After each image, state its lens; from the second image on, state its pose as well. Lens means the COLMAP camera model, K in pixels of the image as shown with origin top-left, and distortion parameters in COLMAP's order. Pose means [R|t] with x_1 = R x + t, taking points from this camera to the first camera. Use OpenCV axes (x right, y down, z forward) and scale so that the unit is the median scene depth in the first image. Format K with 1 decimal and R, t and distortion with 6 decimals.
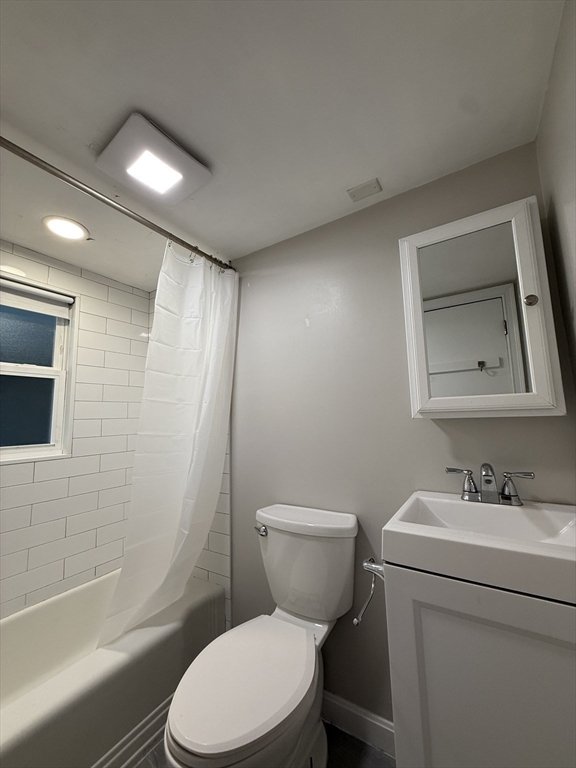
lens RADIAL K [[305.2, 0, 287.0], [0, 305.2, 381.0], [0, 0, 1]] dist [-0.000194, 0.000532]
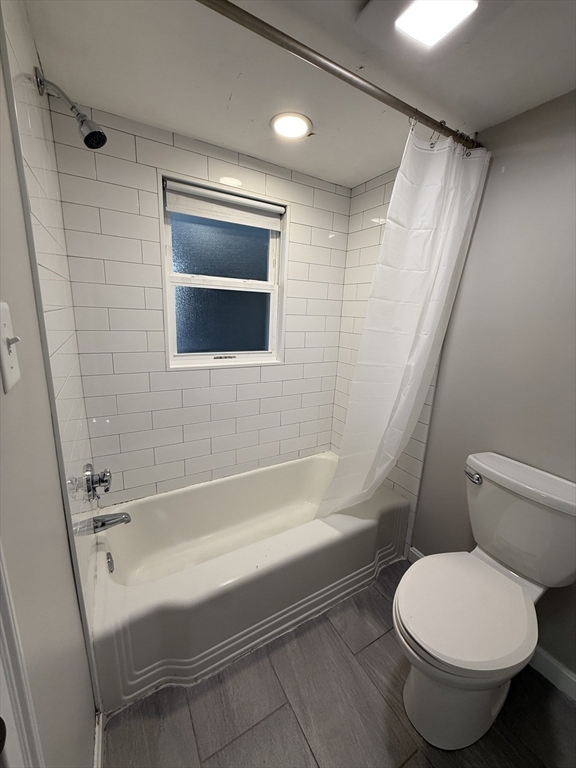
lens RADIAL K [[305.2, 0, 292.9], [0, 305.2, 381.5], [0, 0, 1]] dist [-0.000194, 0.000532]
pose [[0.895324, 0.164244, -0.414028, -0.201648], [-0.014453, 0.939754, 0.341545, -0.091229], [0.445181, -0.299810, 0.843758, 0.025373]]
